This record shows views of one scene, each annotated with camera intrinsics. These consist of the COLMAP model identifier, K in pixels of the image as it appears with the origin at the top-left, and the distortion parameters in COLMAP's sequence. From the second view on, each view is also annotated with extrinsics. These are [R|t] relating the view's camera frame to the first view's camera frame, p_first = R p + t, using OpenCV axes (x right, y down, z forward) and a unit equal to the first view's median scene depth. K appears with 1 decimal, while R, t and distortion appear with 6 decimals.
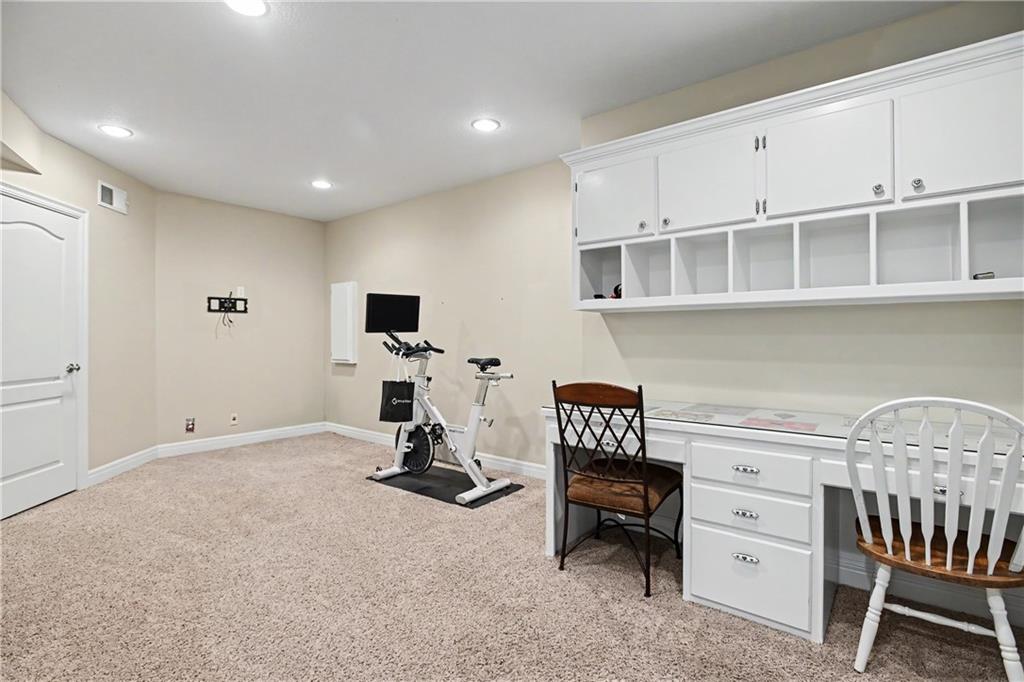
lens RADIAL K [[492.5, 0, 517.5], [0, 492.5, 338.4], [0, 0, 1]] dist [-0.015277, 0.000623]
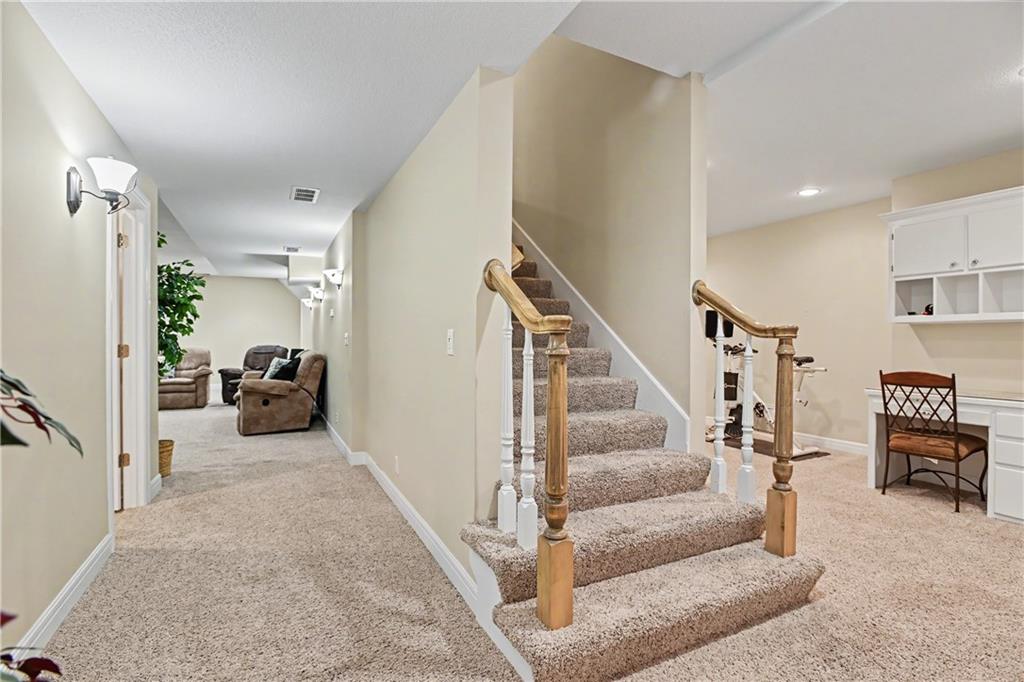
lens RADIAL K [[492.5, 0, 506.0], [0, 492.5, 343.7], [0, 0, 1]] dist [-0.015277, 0.000623]
pose [[0.898006, 0.007057, -0.439927, -0.298873], [-0.003687, 0.999957, 0.008515, -0.006999], [0.439969, -0.006025, 0.897993, -0.867283]]
